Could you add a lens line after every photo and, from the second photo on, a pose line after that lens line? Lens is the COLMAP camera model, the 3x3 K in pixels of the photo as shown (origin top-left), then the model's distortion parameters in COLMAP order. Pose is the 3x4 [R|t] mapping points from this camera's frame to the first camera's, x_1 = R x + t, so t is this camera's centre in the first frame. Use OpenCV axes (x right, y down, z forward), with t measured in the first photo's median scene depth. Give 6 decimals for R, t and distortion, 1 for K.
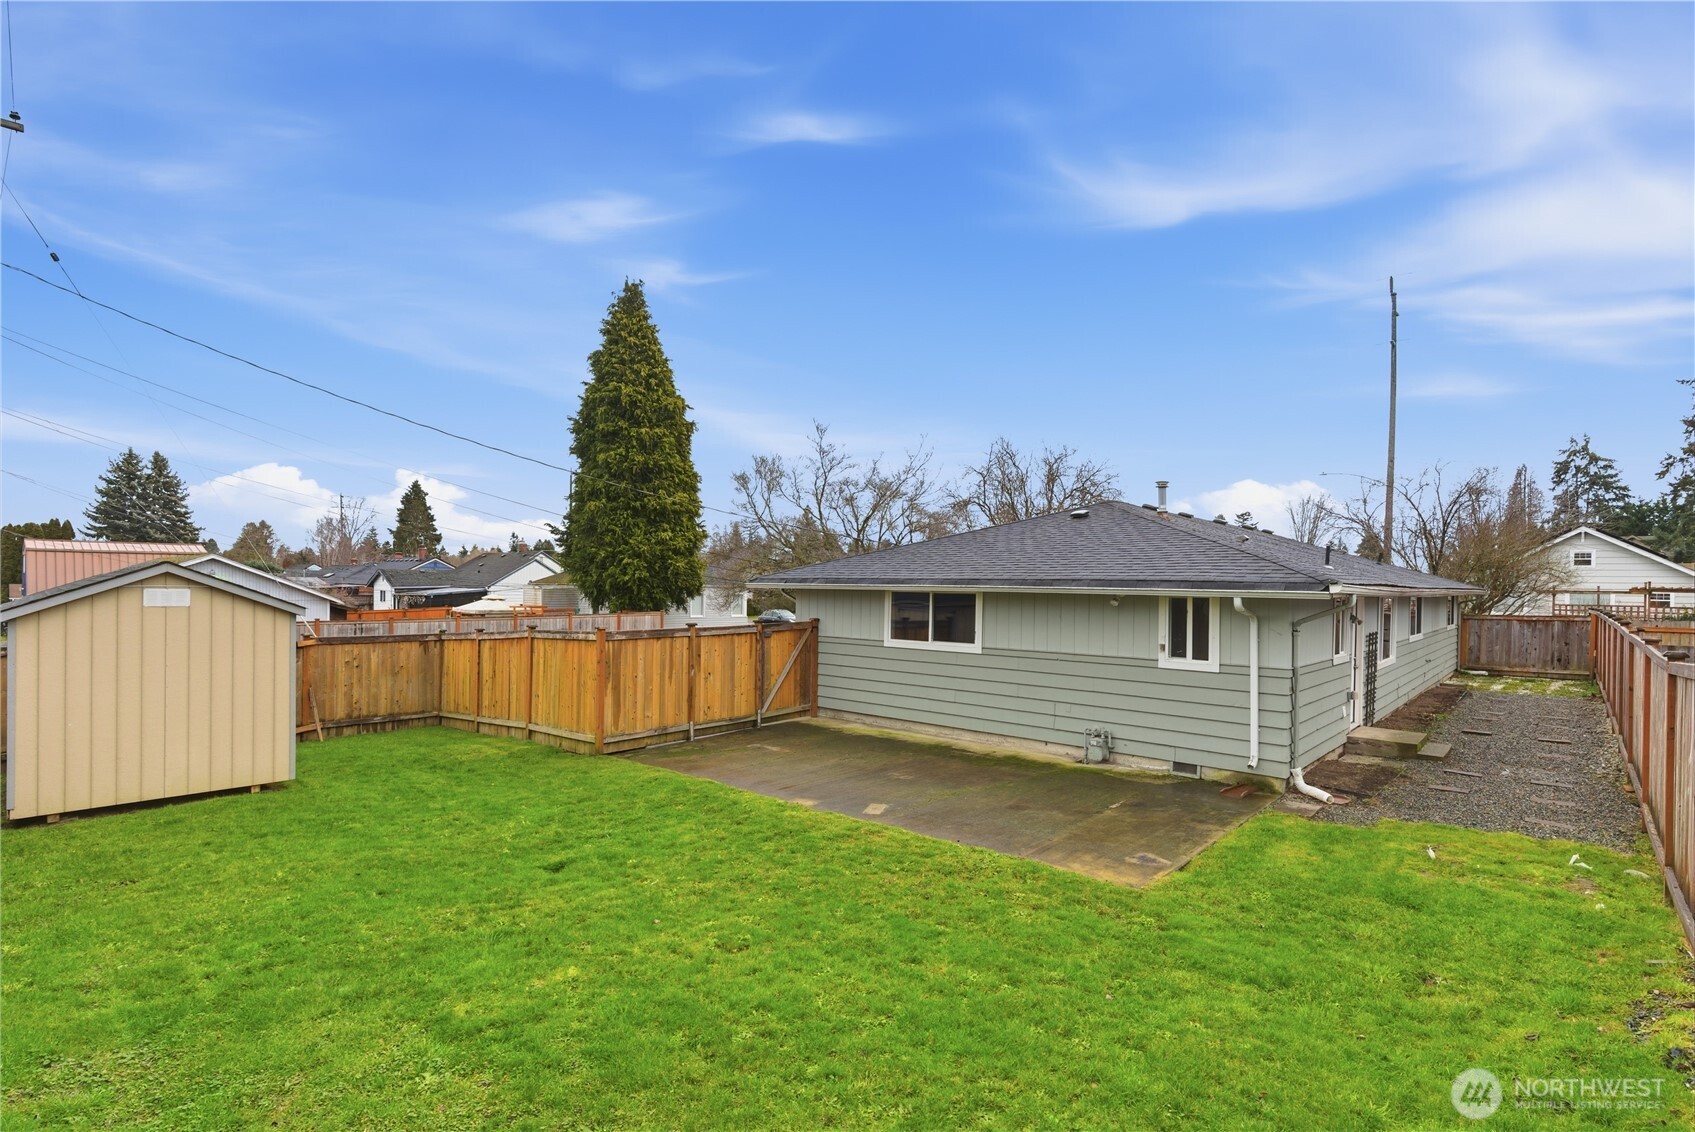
lens RADIAL K [[816.5, 0, 845.5], [0, 816.5, 585.3], [0, 0, 1]] dist [0.000136, 0.001239]
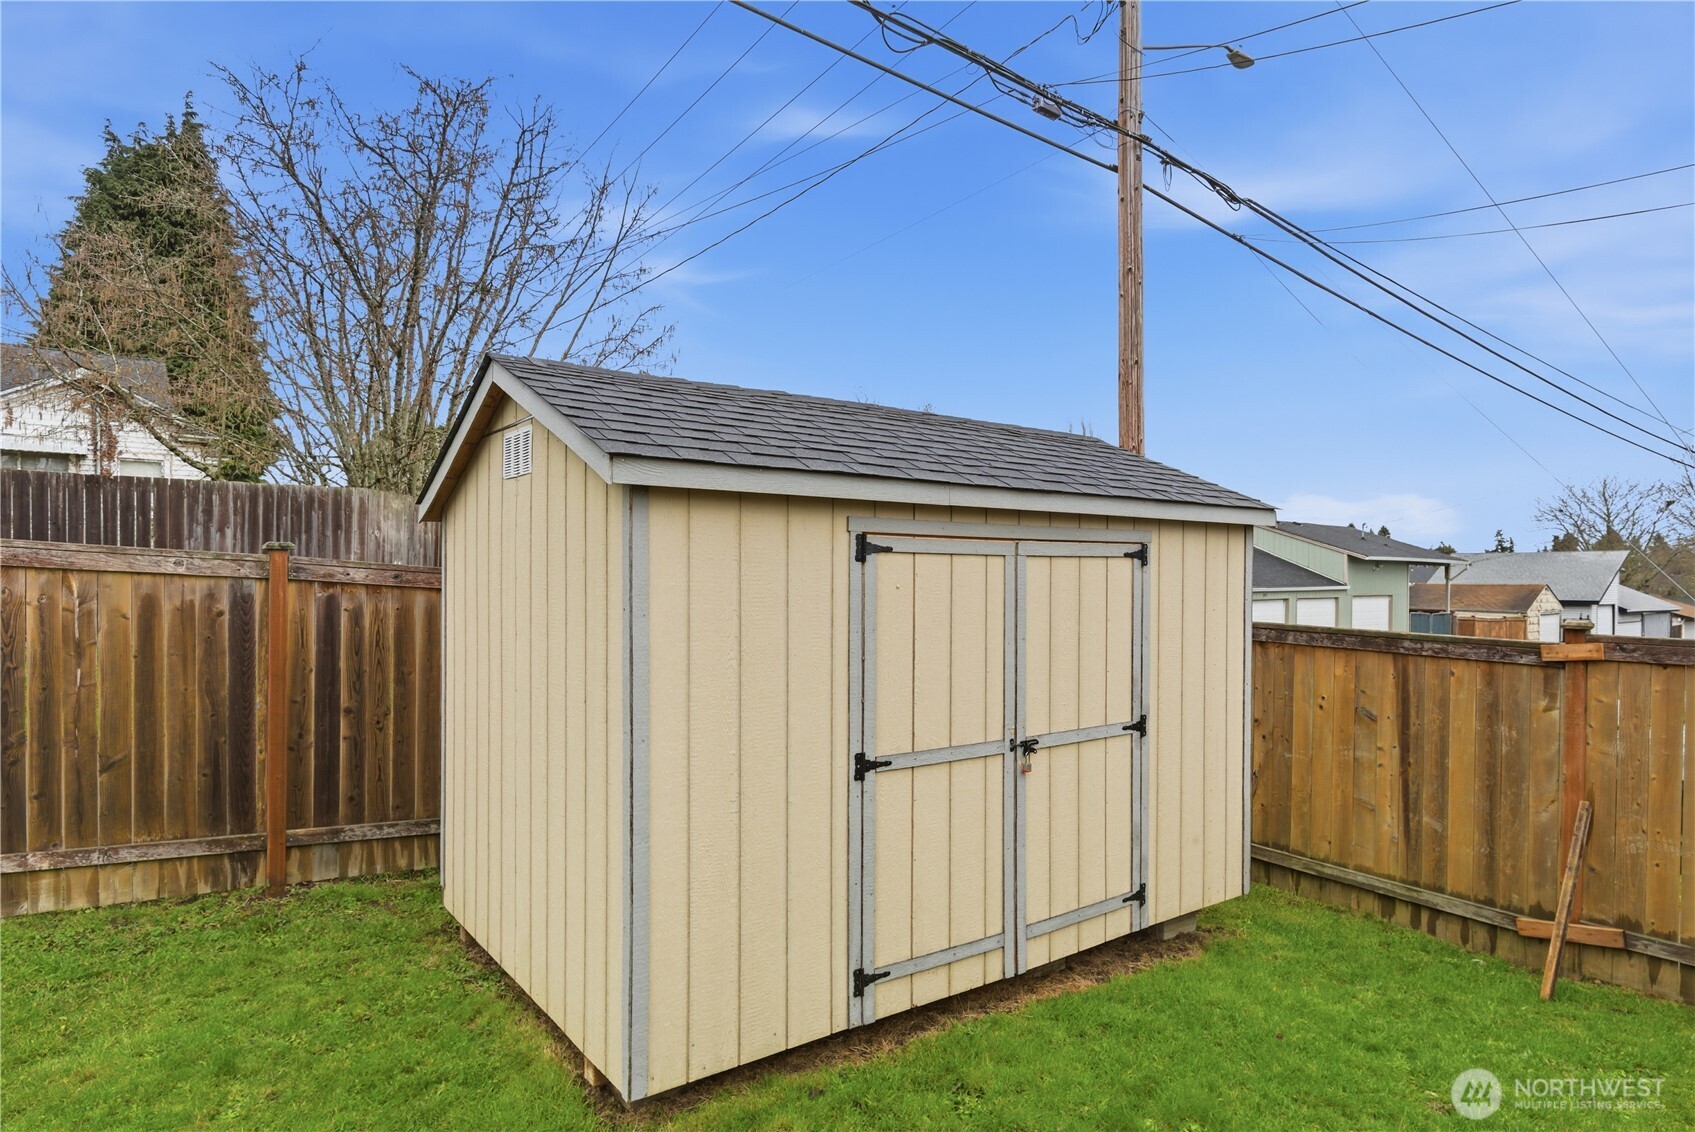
lens RADIAL K [[963.8, 0, 847.8], [0, 963.8, 586.5], [0, 0, 1]] dist [0.013819, 0.000375]
pose [[-0.169231, -0.003759, -0.985569, -0.252363], [-0.009213, 0.999955, -0.002232, 0.048558], [0.985533, 0.008702, -0.169258, 0.770371]]
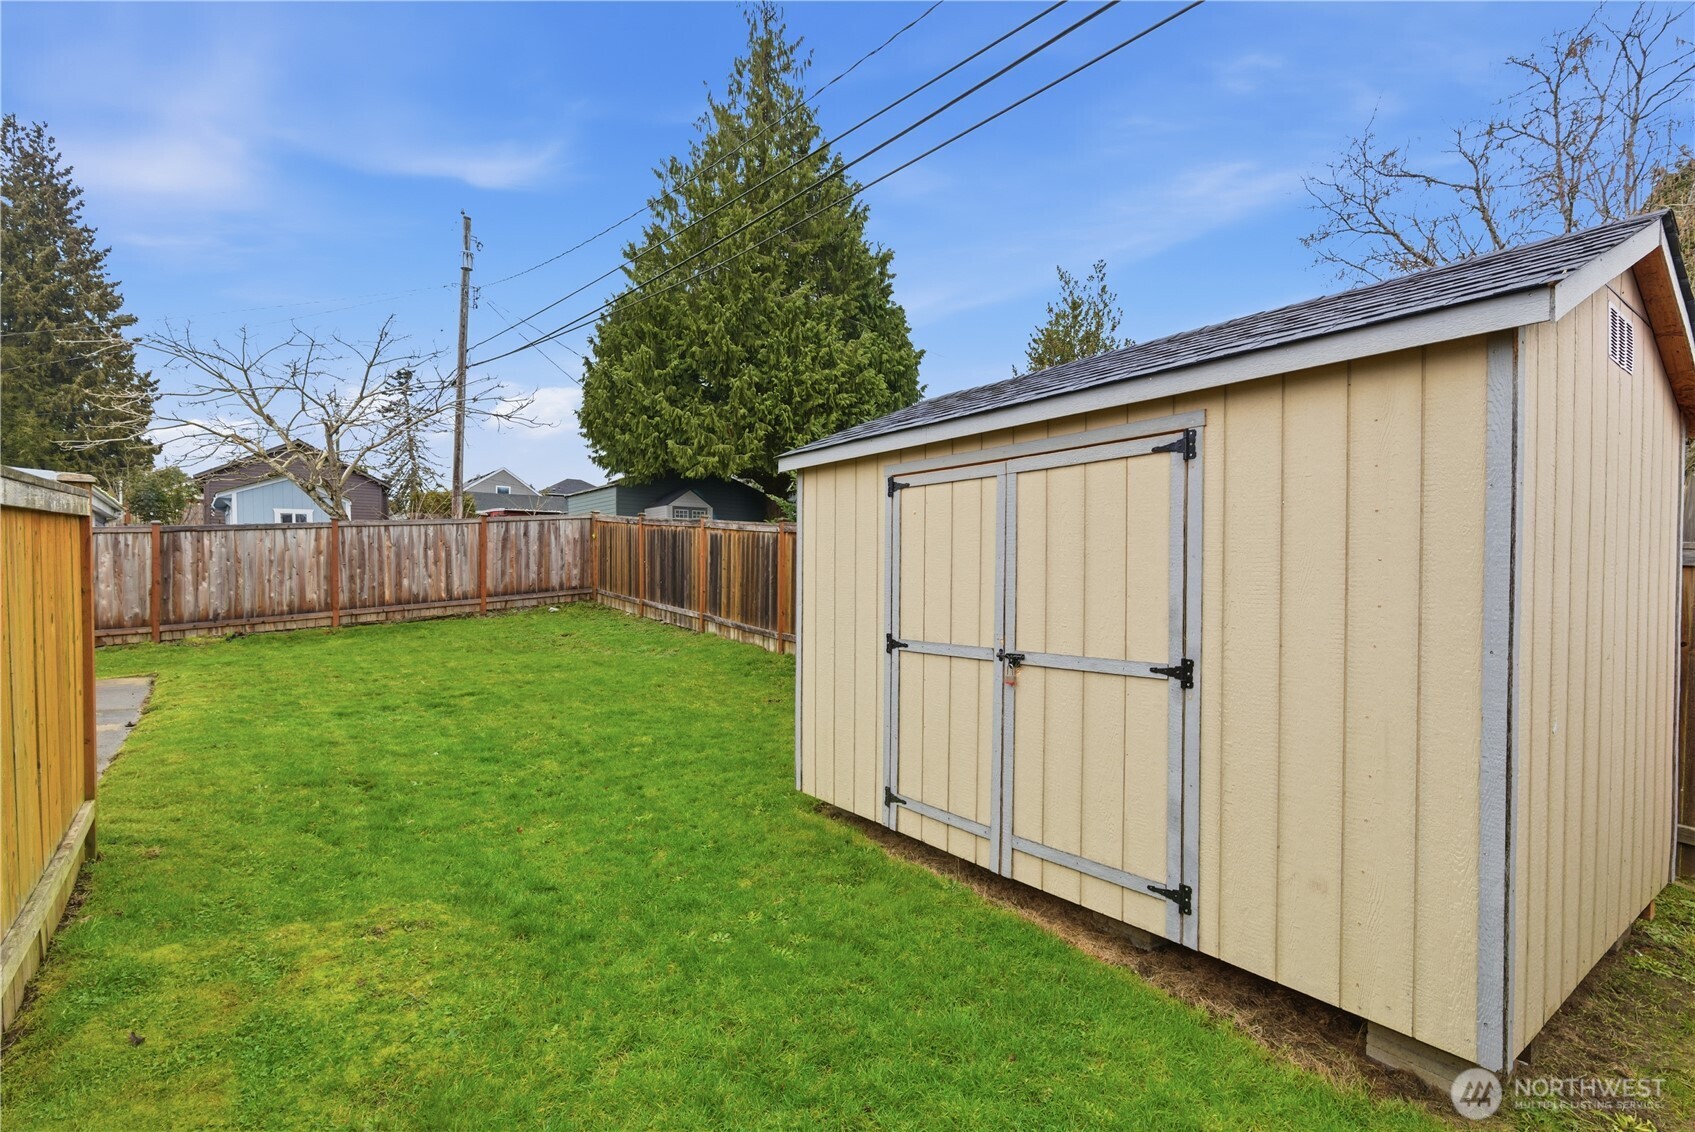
lens RADIAL K [[816.5, 0, 845.5], [0, 816.5, 585.3], [0, 0, 1]] dist [0.000136, 0.001239]
pose [[-0.983465, -0.018107, 0.180192, -0.538263], [-0.015652, 0.999764, 0.015038, 0.069487], [-0.180422, 0.011969, -0.983516, 1.027220]]
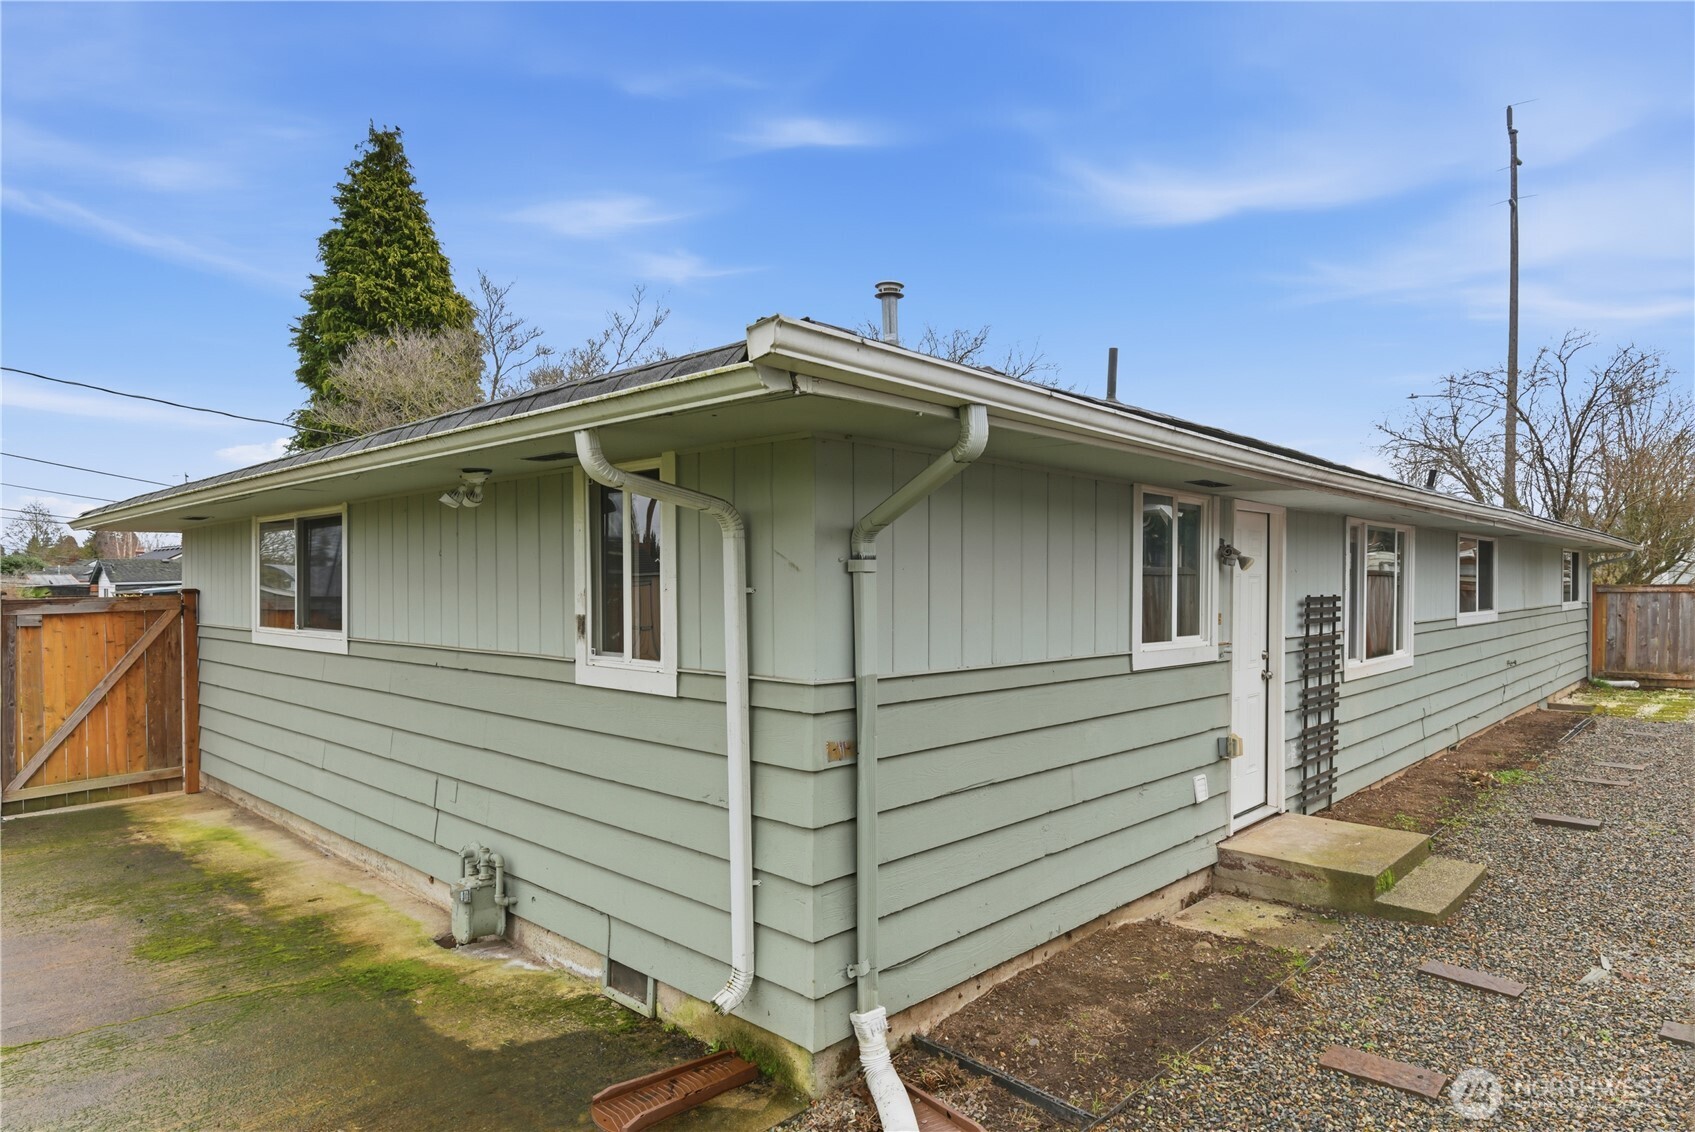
lens RADIAL K [[1008.7, 0, 845.9], [0, 1008.7, 587.3], [0, 0, 1]] dist [0.007290, -0.000128]
pose [[0.999709, -0.014726, -0.019100, 0.360948], [0.014788, 0.999886, 0.003111, 0.042886], [0.019052, -0.003393, 0.999813, 0.408701]]
